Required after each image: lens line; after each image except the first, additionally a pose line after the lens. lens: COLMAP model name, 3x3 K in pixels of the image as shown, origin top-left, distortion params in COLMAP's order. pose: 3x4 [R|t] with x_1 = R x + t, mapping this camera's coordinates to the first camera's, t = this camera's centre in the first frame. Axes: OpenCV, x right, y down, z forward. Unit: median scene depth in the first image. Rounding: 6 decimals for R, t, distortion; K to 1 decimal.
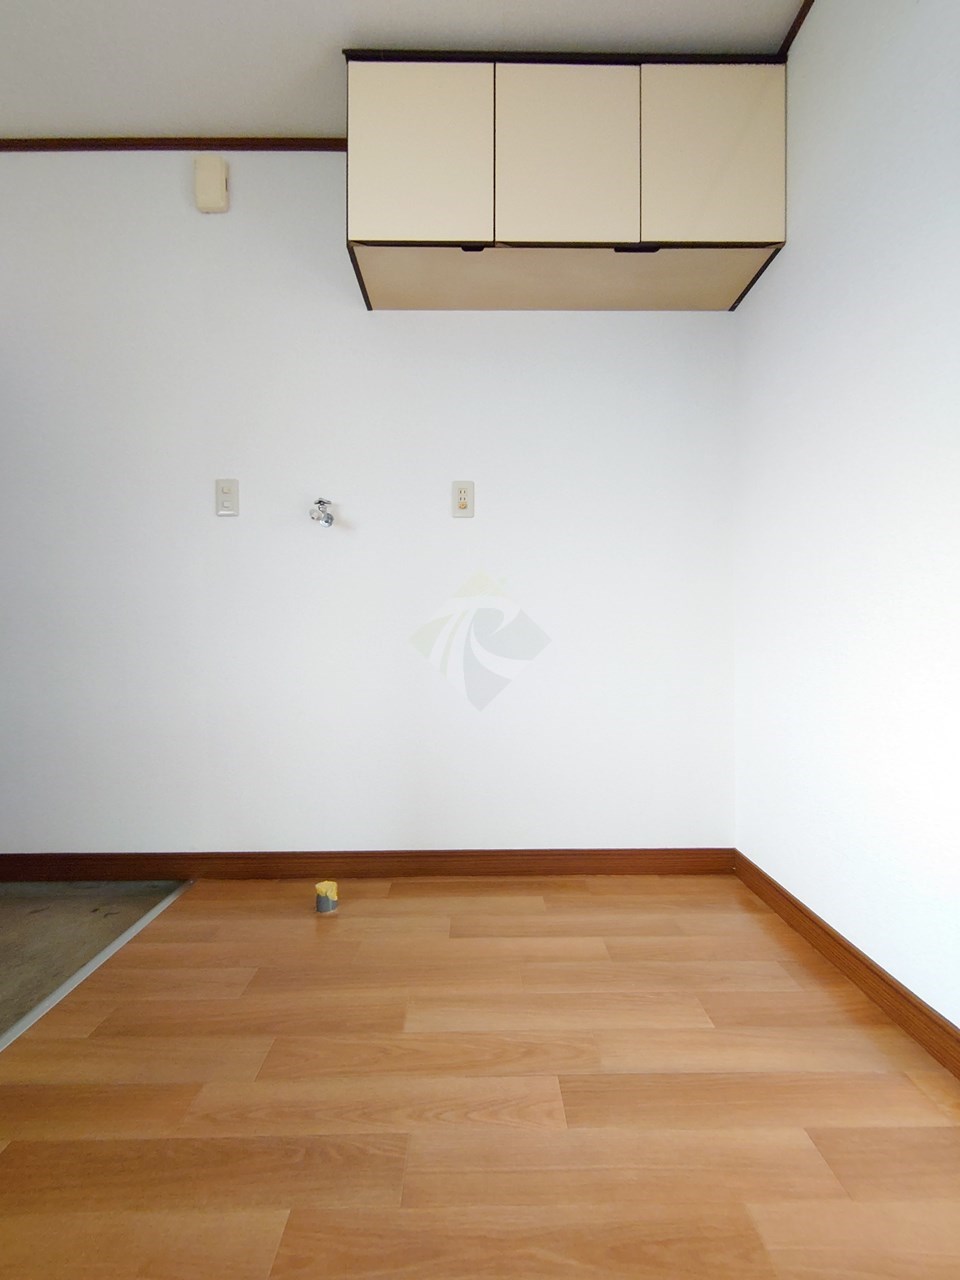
lens RADIAL K [[549.5, 0, 484.0], [0, 549.5, 645.2], [0, 0, 1]] dist [0.001924, -0.002130]
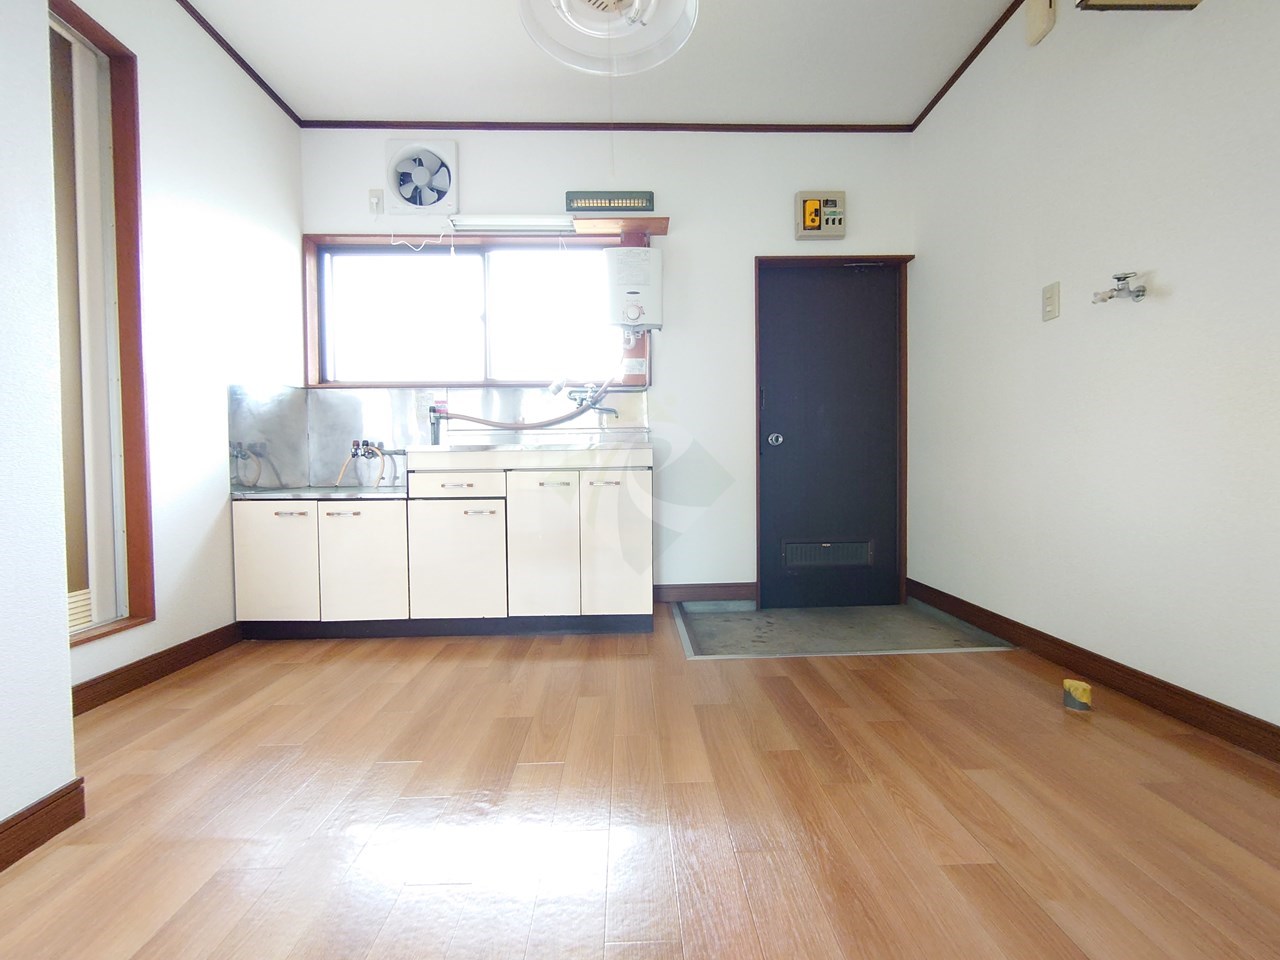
lens RADIAL K [[549.5, 0, 638.5], [0, 549.5, 474.7], [0, 0, 1]] dist [0.001924, -0.002130]
pose [[0.012051, 0.022764, -0.999668, 0.813250], [0.010108, 0.999687, 0.022886, 0.044288], [0.999876, -0.010381, 0.011817, 0.262380]]
